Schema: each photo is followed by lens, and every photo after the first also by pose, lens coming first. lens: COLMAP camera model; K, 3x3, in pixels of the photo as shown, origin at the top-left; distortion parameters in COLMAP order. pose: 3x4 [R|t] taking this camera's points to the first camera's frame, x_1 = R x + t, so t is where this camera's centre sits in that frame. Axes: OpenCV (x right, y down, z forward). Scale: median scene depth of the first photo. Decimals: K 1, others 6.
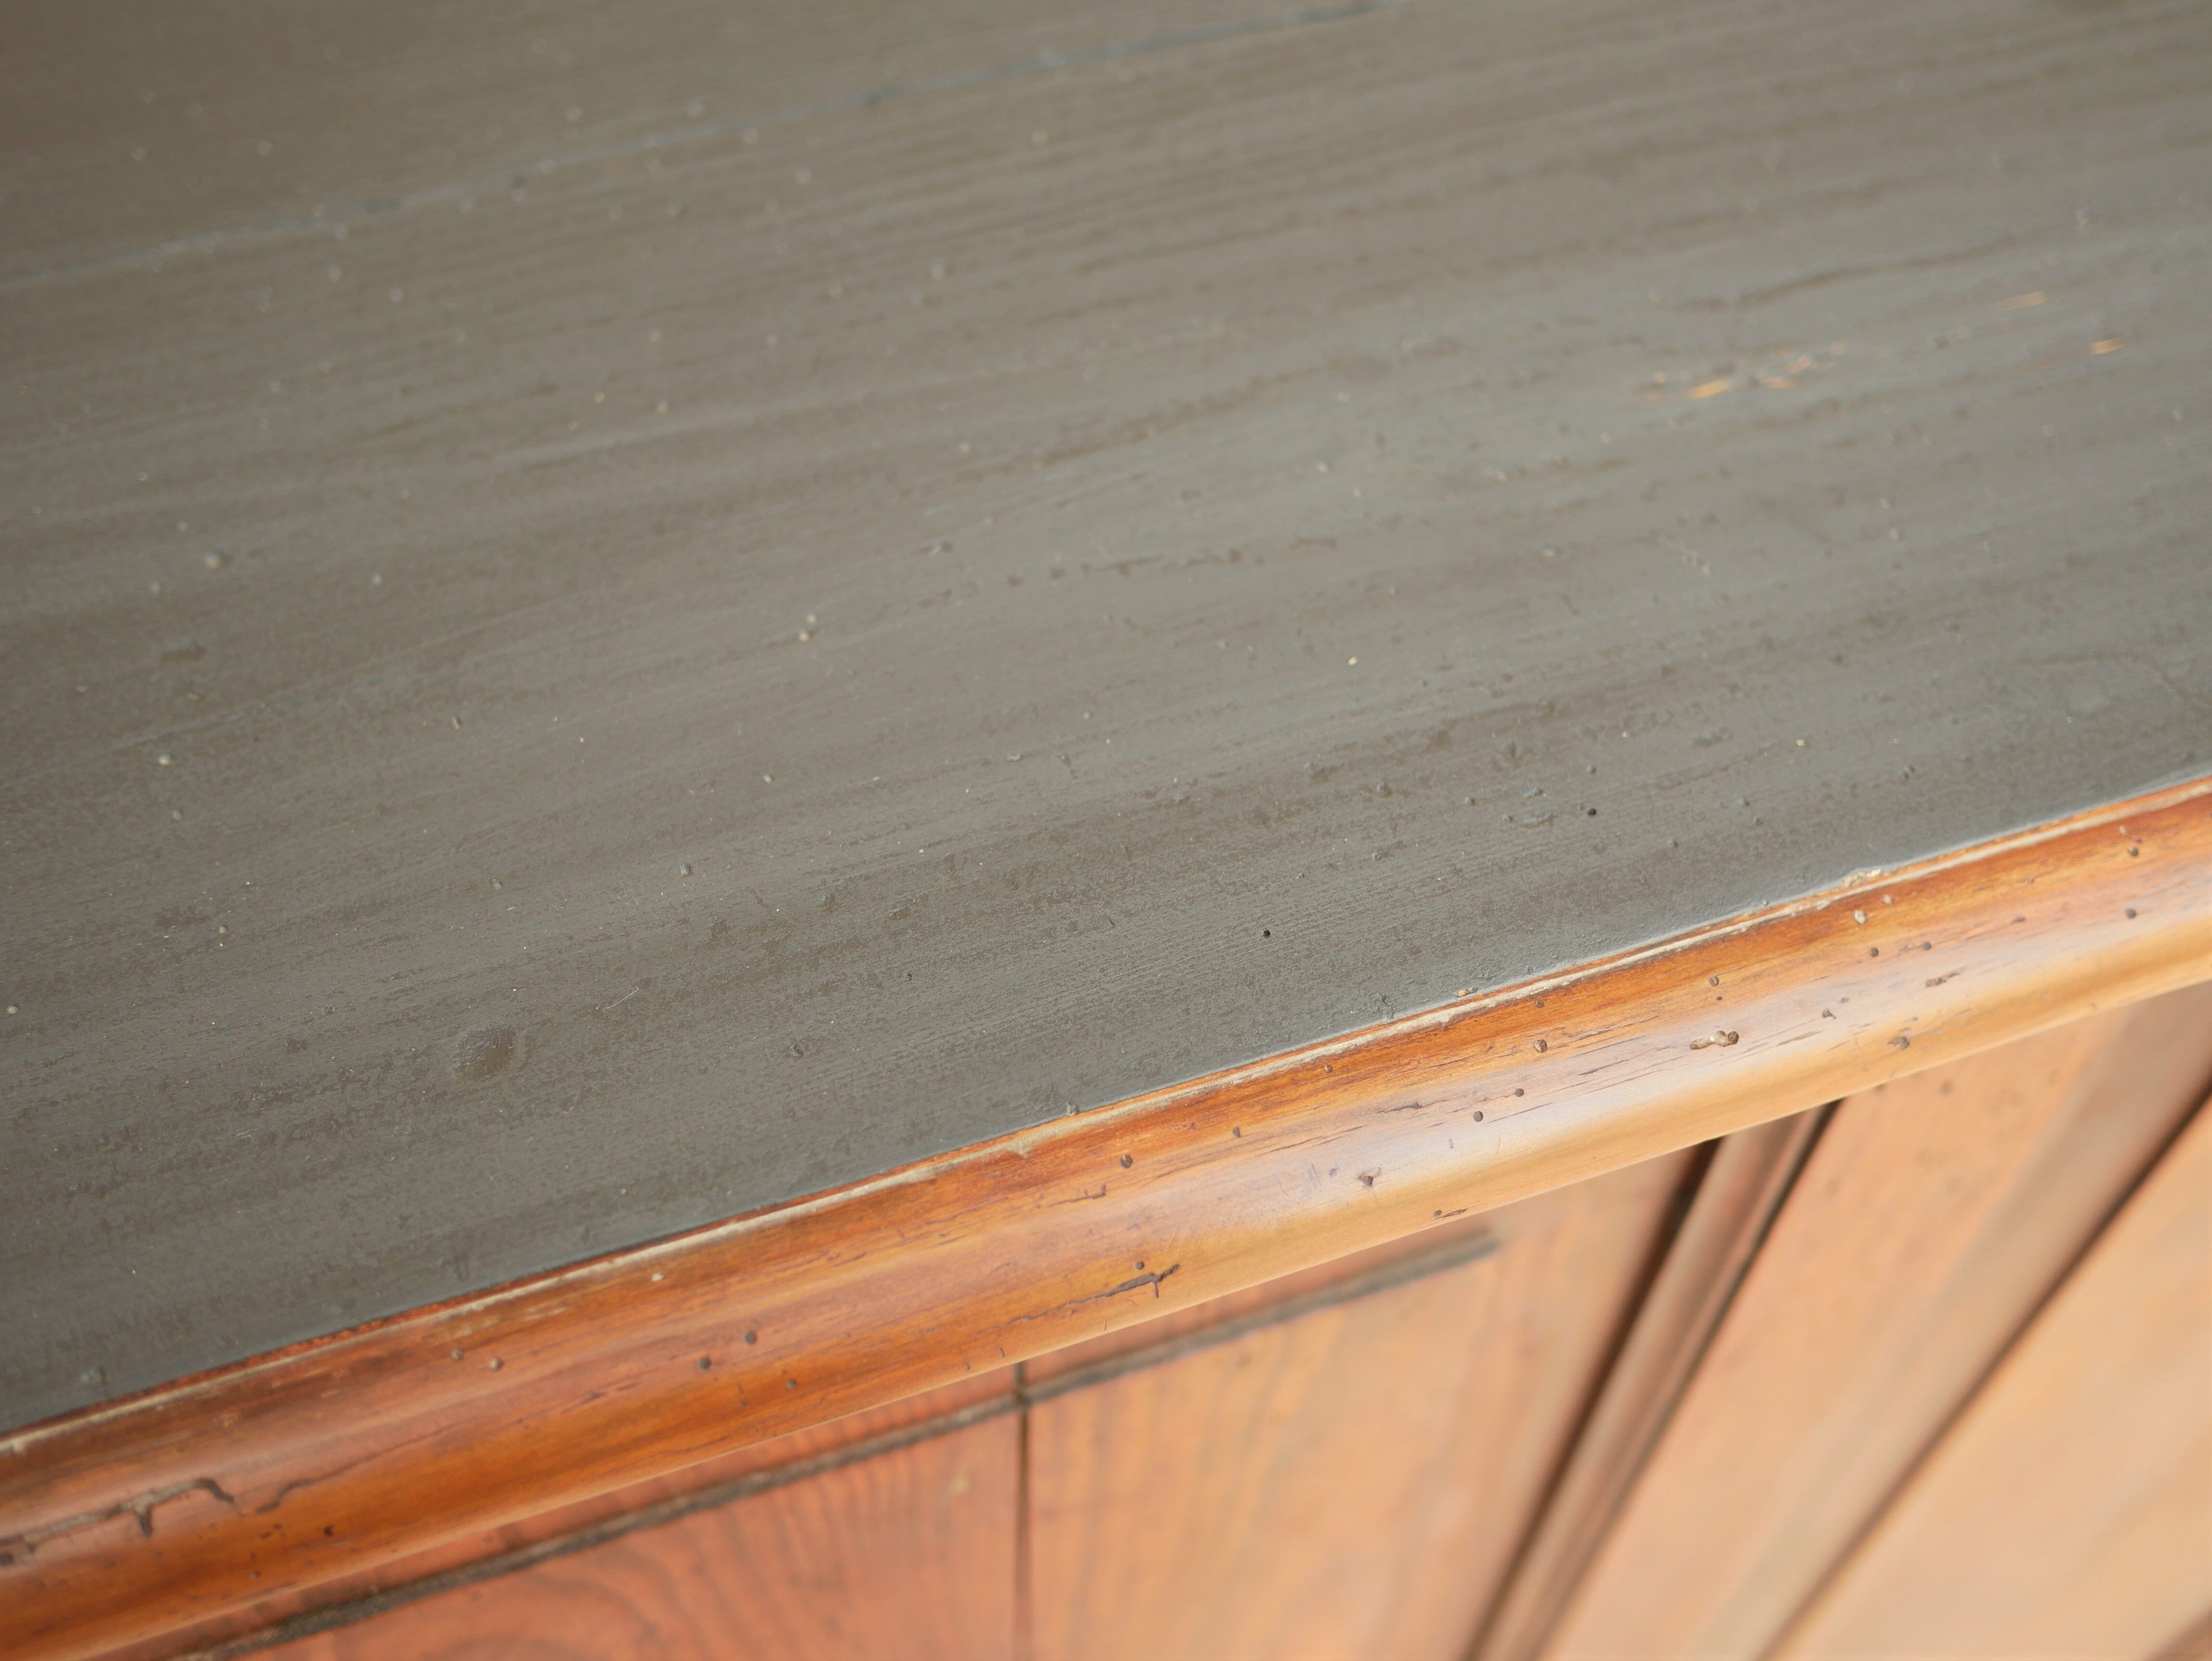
lens RADIAL K [[2487.1, 0, 1106.0], [0, 2487.1, 830.5], [0, 0, 1]] dist [-0.021064, 0.020295]
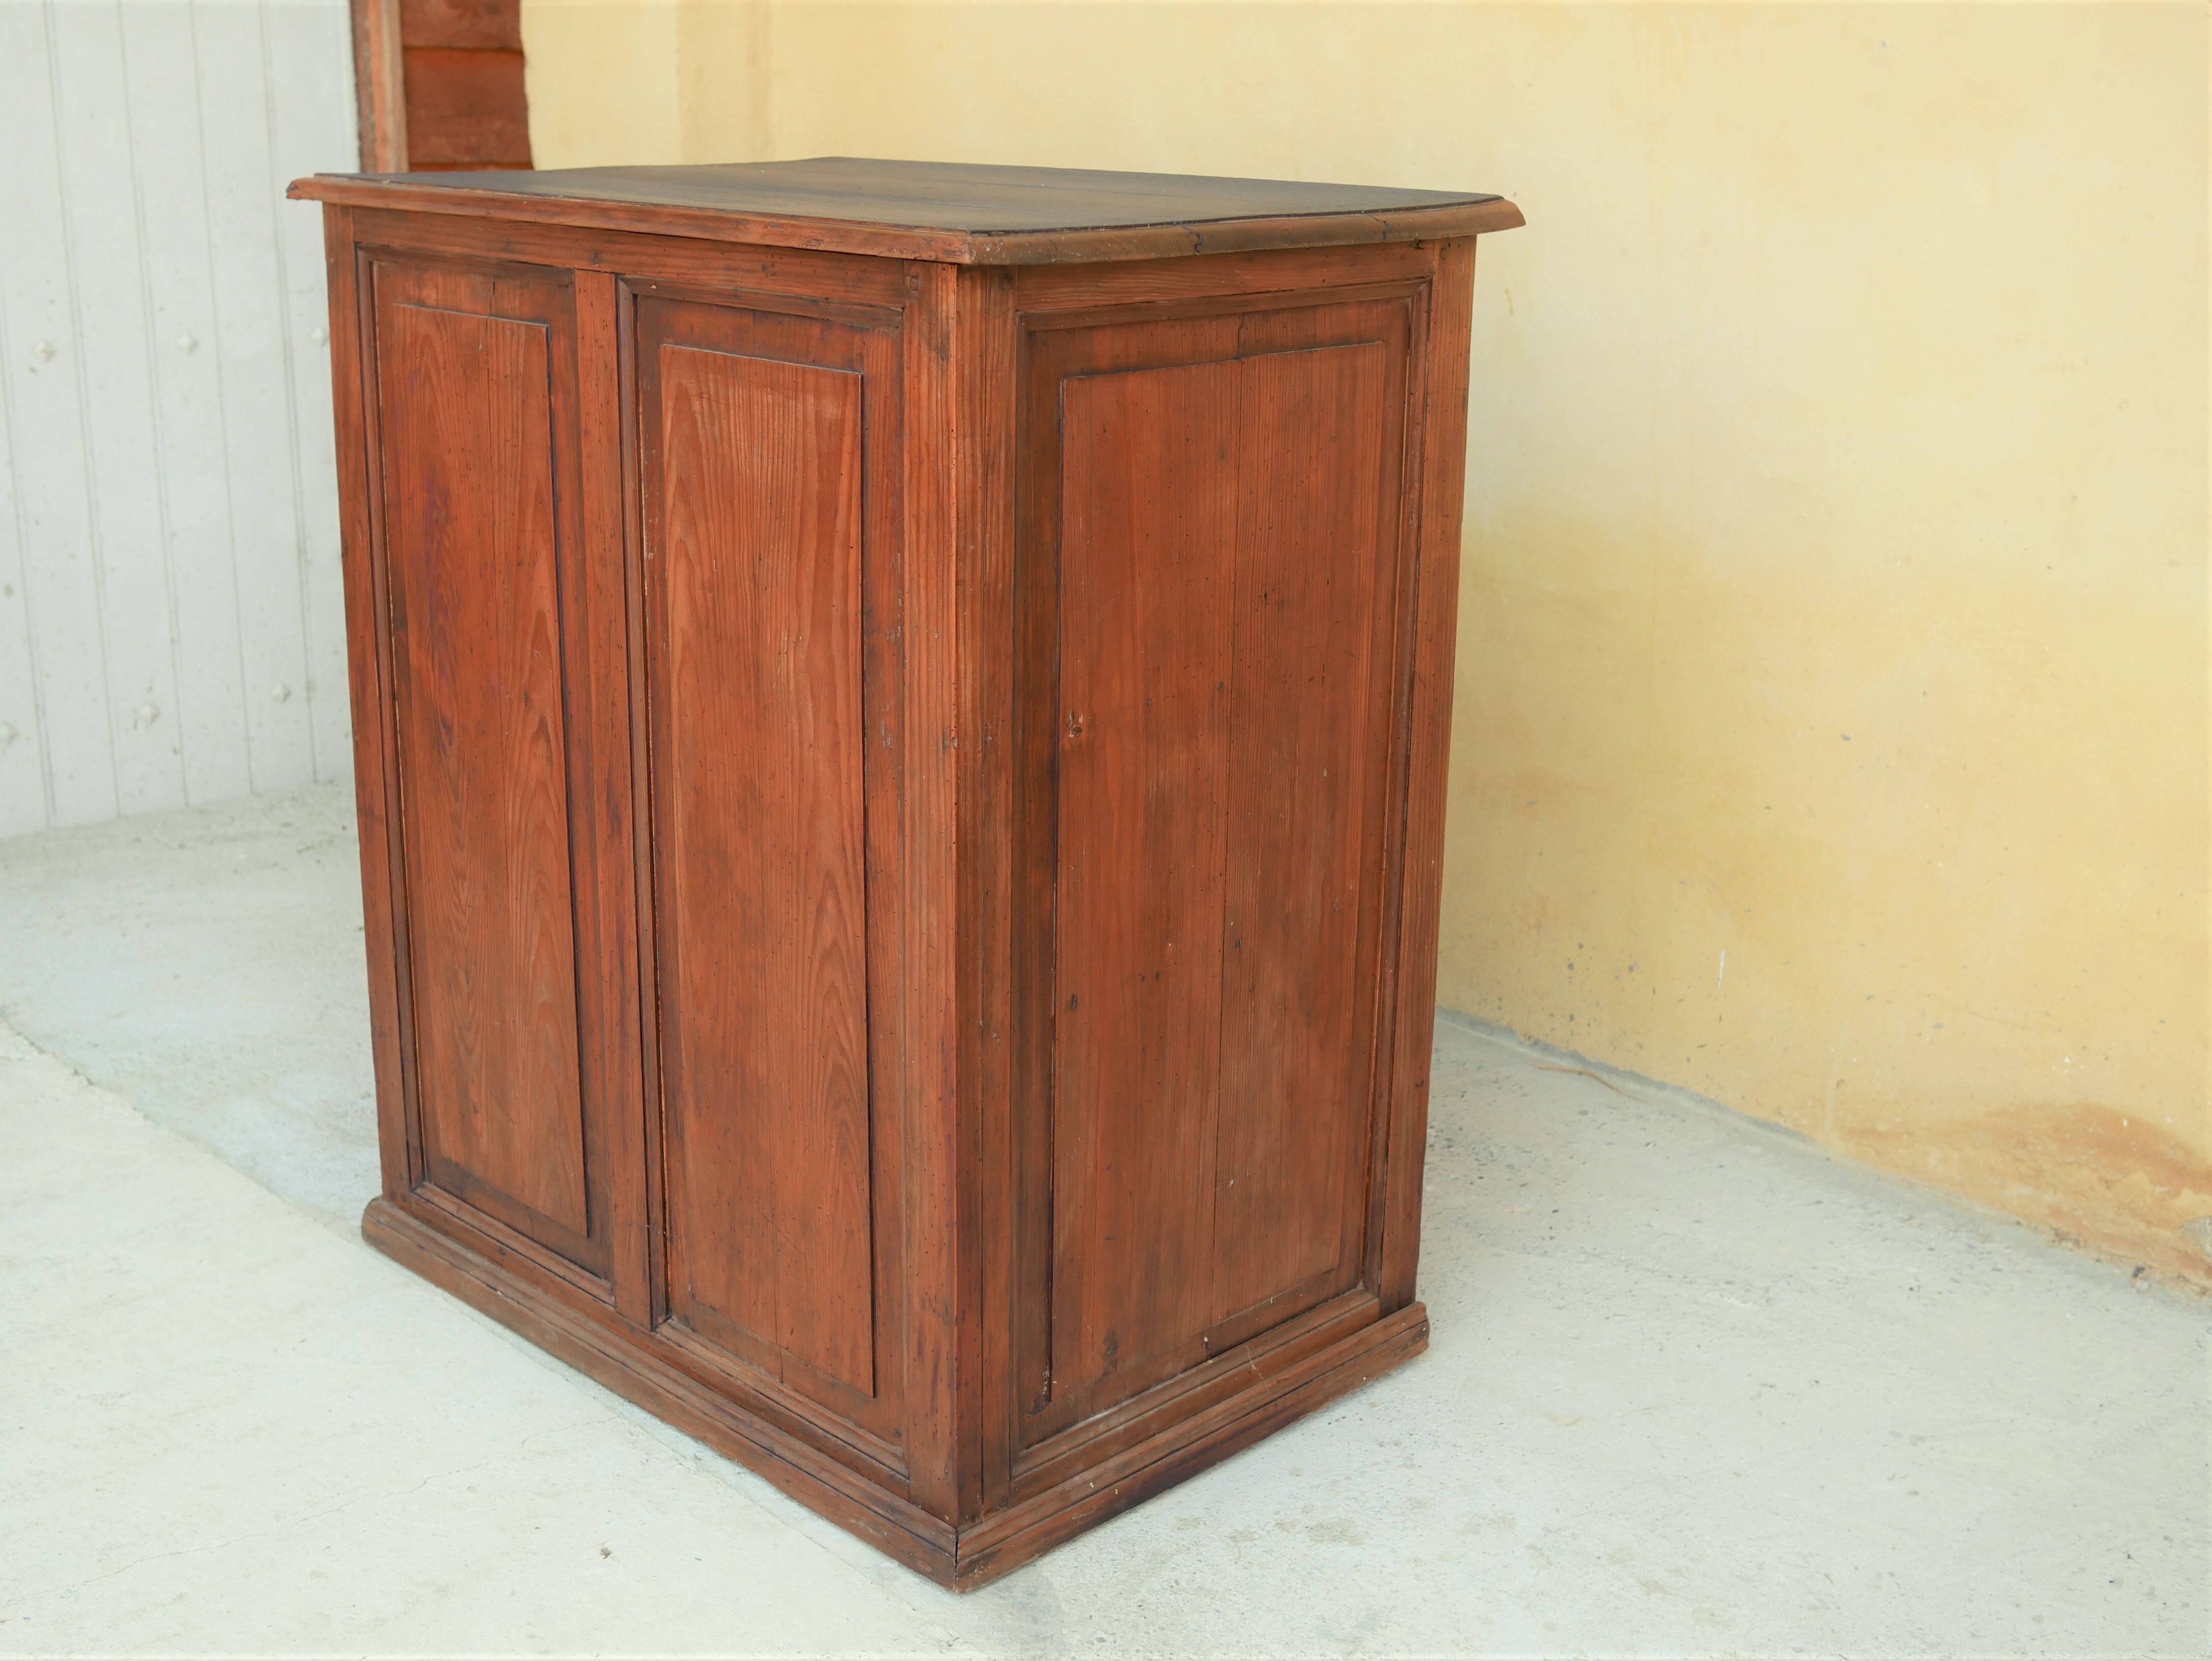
lens RADIAL K [[2631.5, 0, 1100.9], [0, 2631.5, 815.5], [0, 0, 1]] dist [-0.018895, 0.039339]
pose [[0.433035, 0.248997, -0.866303, 6.376757], [-0.750676, 0.631641, -0.193687, 1.152637], [0.498966, 0.734186, 0.460439, -0.110762]]
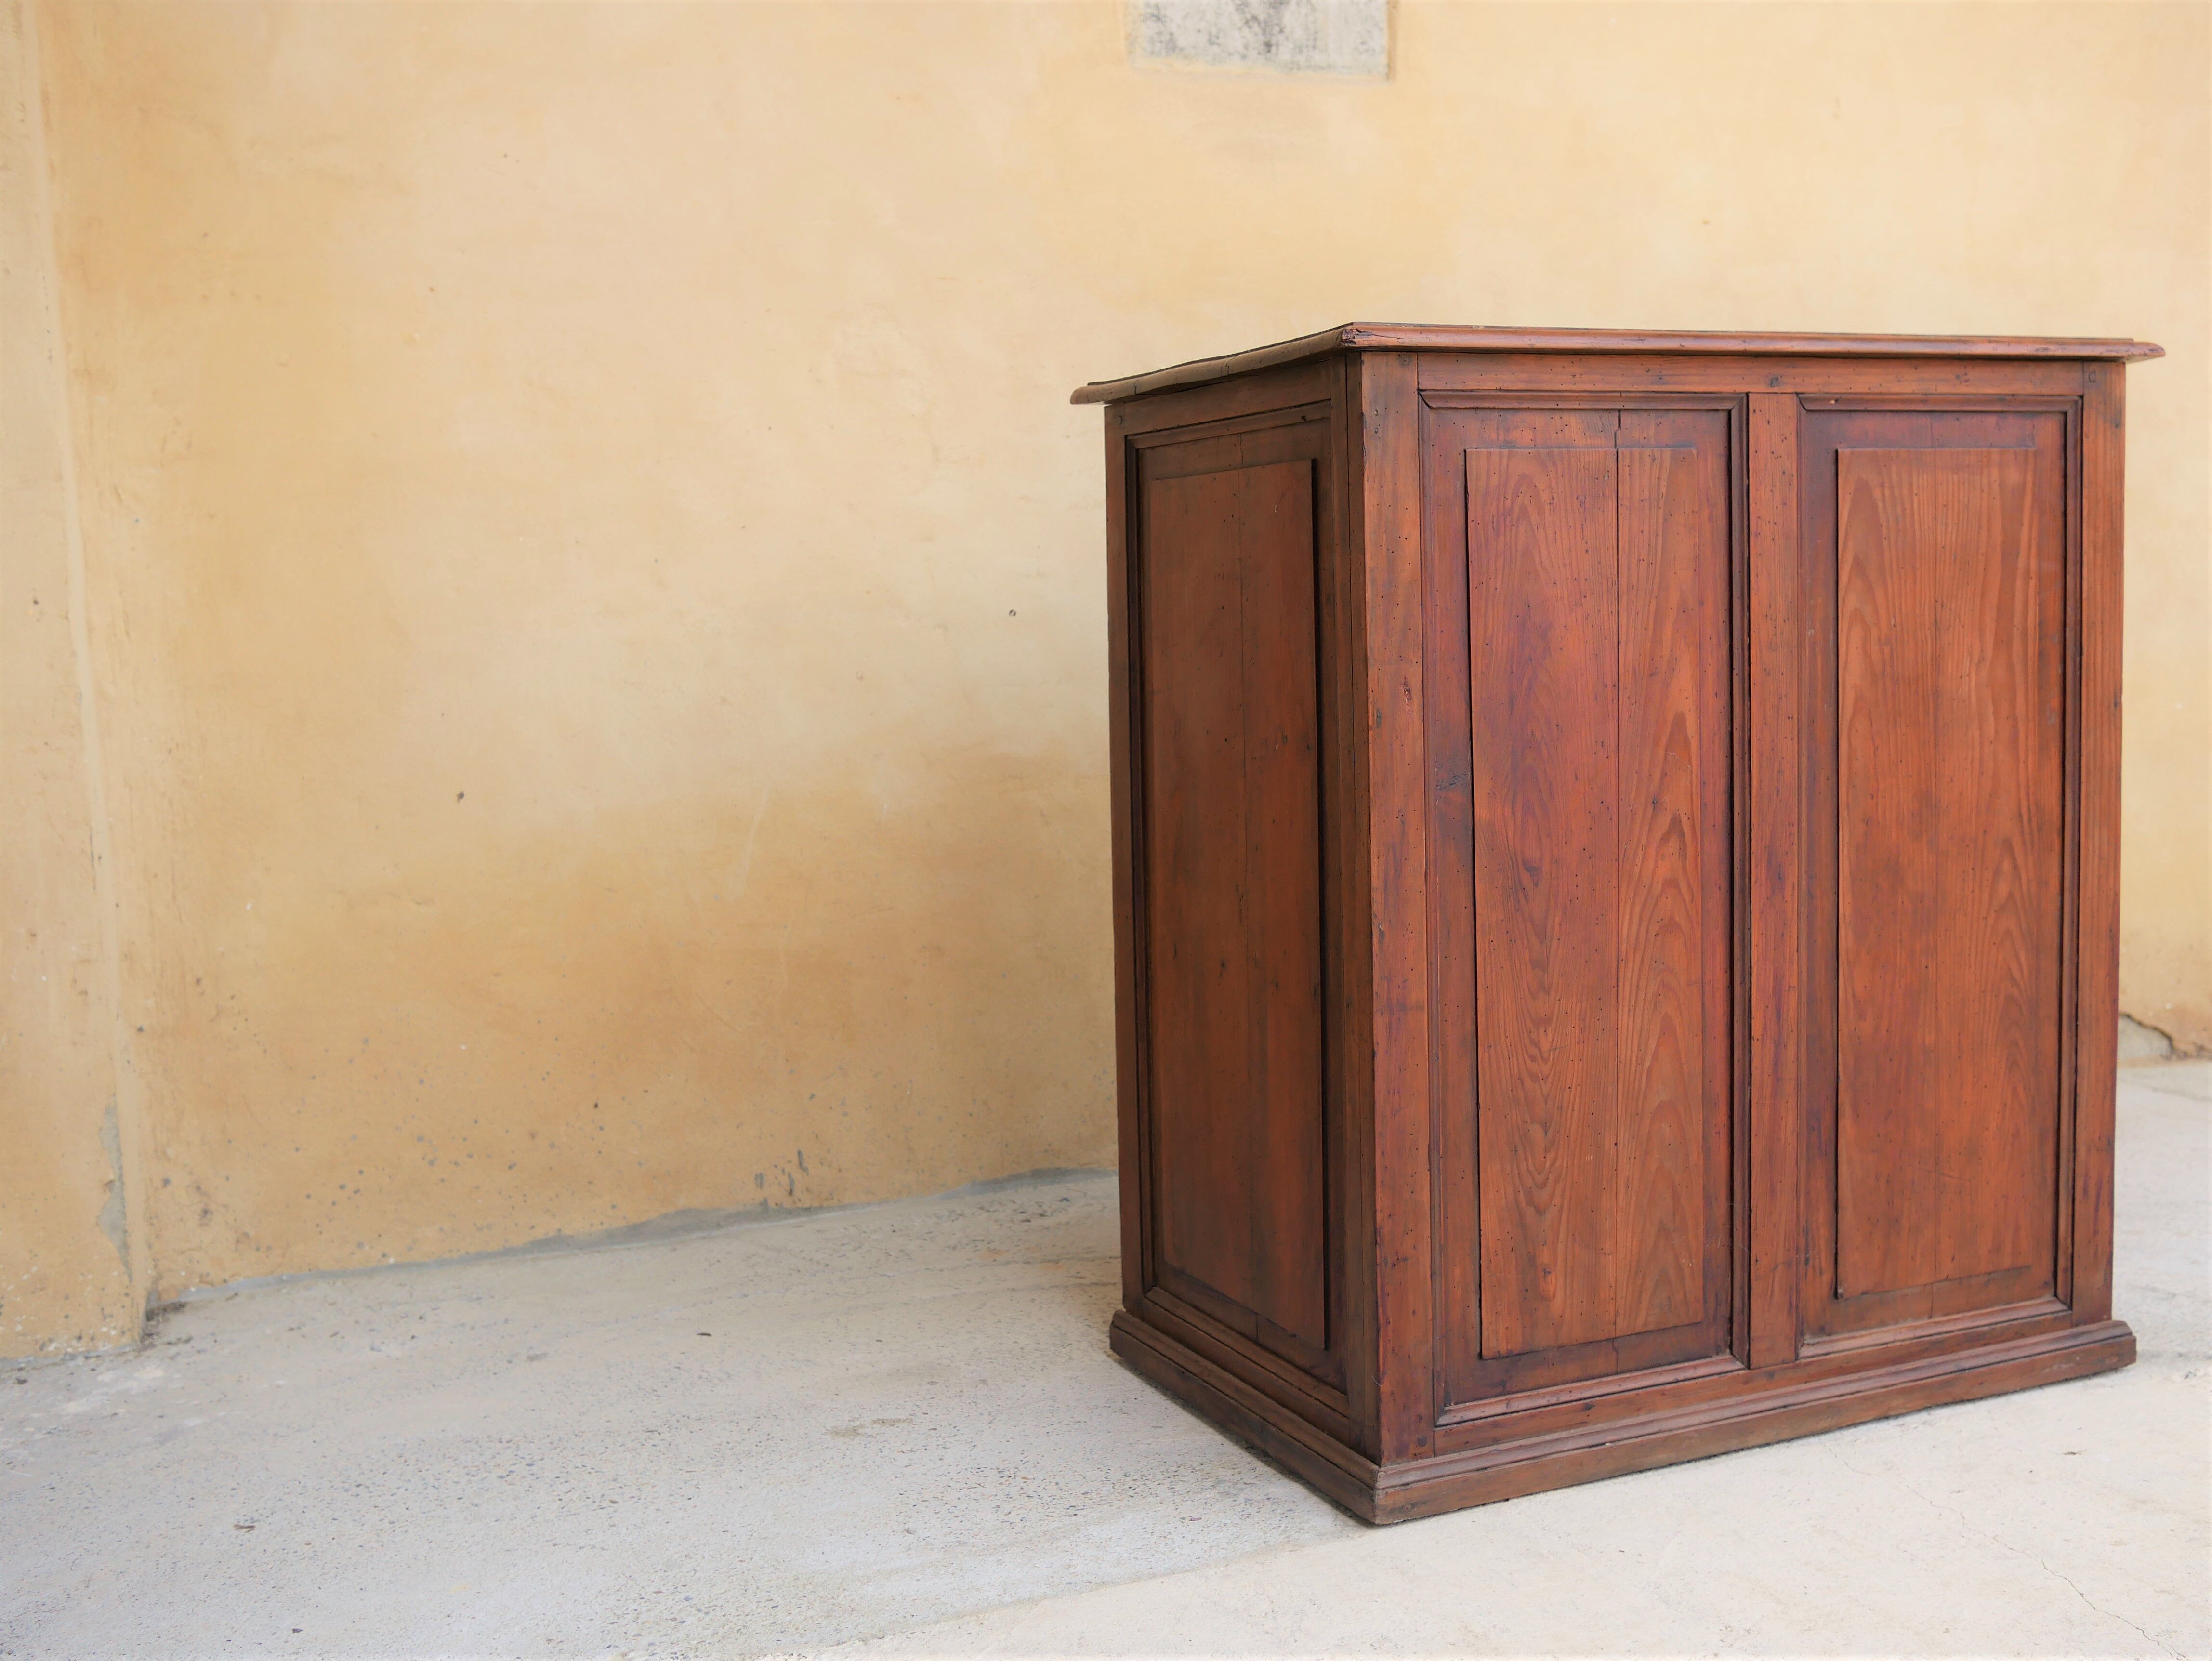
lens RADIAL K [[2487.1, 0, 1106.0], [0, 2487.1, 830.5], [0, 0, 1]] dist [-0.021064, 0.020295]
pose [[0.996690, -0.048826, 0.065003, -1.816556], [0.081225, 0.632102, -0.770617, 5.728244], [-0.003462, 0.773346, 0.633975, -2.108897]]
